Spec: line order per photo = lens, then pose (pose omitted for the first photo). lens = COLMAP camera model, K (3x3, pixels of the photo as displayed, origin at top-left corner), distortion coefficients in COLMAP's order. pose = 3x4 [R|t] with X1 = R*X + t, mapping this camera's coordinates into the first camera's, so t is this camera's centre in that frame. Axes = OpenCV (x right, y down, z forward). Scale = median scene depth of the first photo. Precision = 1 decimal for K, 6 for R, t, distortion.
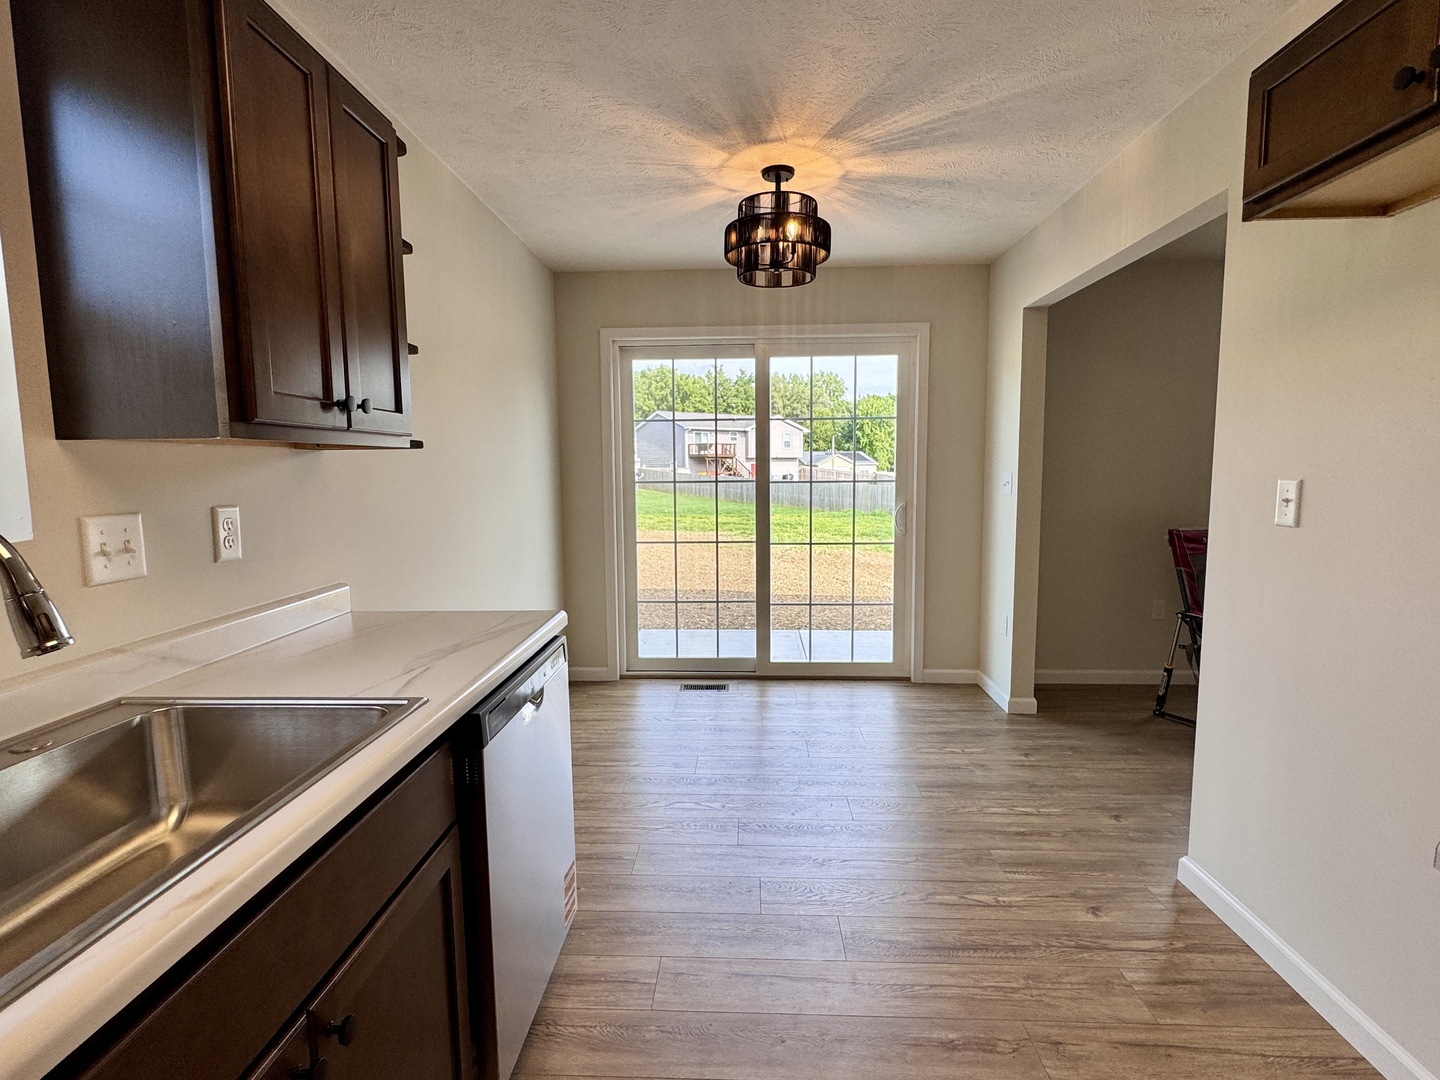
lens RADIAL K [[709.4, 0, 718.3], [0, 709.4, 540.8], [0, 0, 1]] dist [-0.007210, 0.000871]
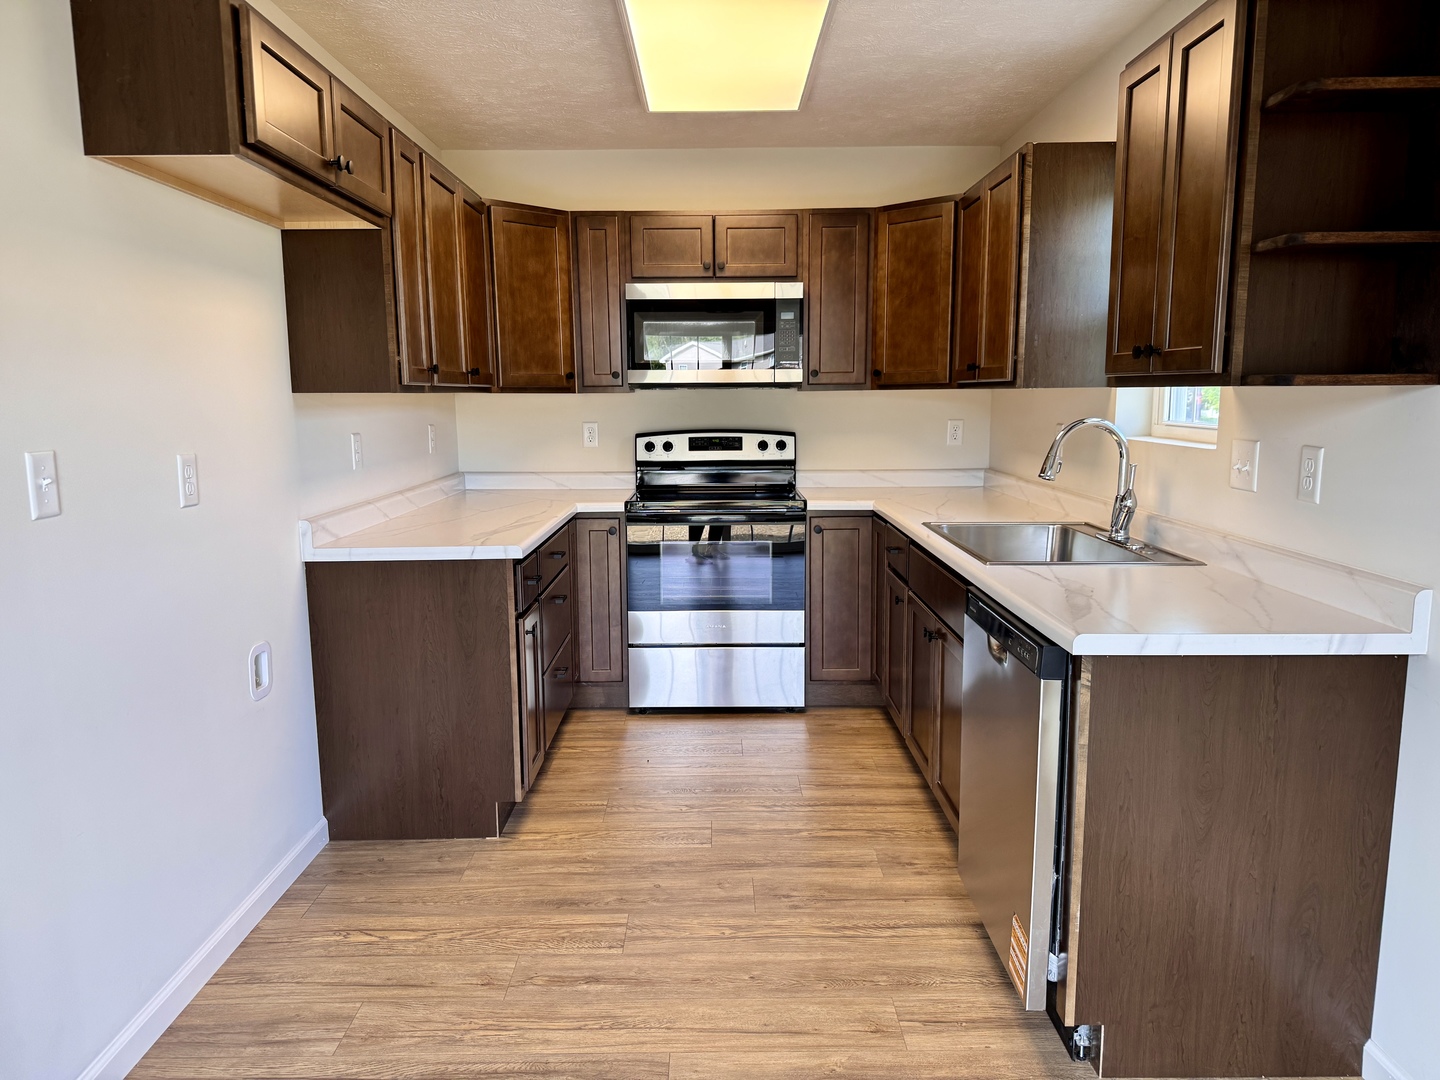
lens RADIAL K [[1006.7, 0, 714.7], [0, 1006.7, 542.7], [0, 0, 1]] dist [0.047476, -0.060101]
pose [[-0.998856, 0.025615, -0.040380, 0.081478], [0.014733, 0.968201, 0.249738, -0.117864], [0.045493, 0.248858, -0.967471, 0.979892]]
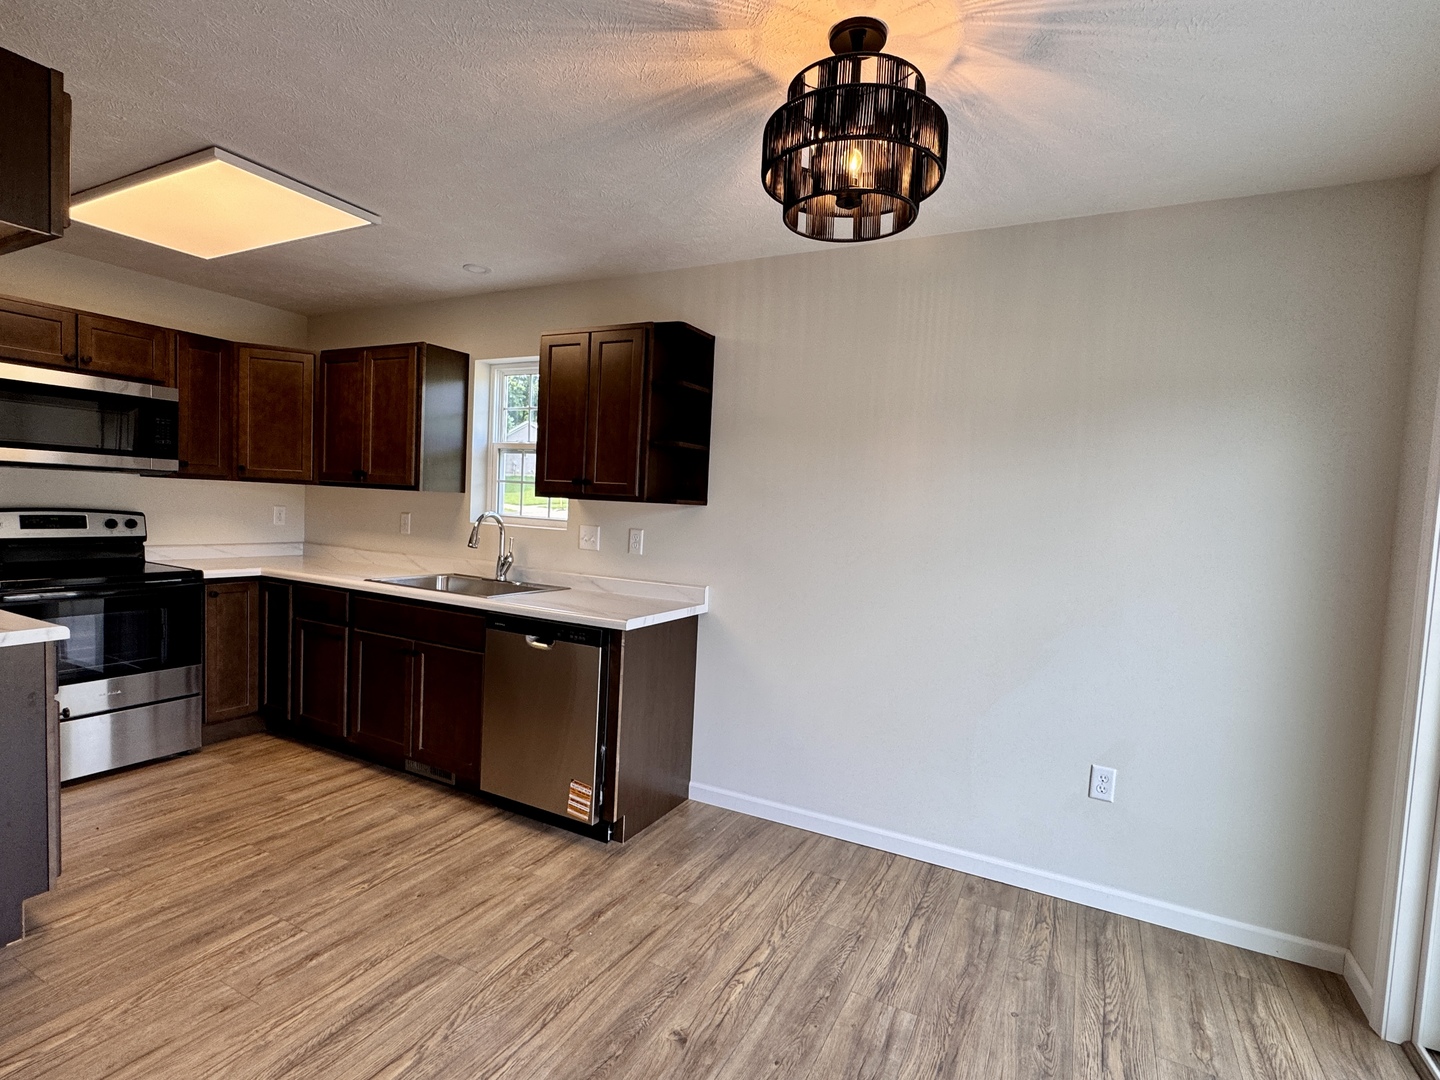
lens RADIAL K [[709.4, 0, 717.4], [0, 709.4, 540.2], [0, 0, 1]] dist [-0.007210, 0.000871]
pose [[-0.420195, 0.035531, -0.906738, 0.494650], [-0.138954, 0.984929, 0.102988, -0.114355], [0.896732, 0.169270, -0.408926, 0.881918]]
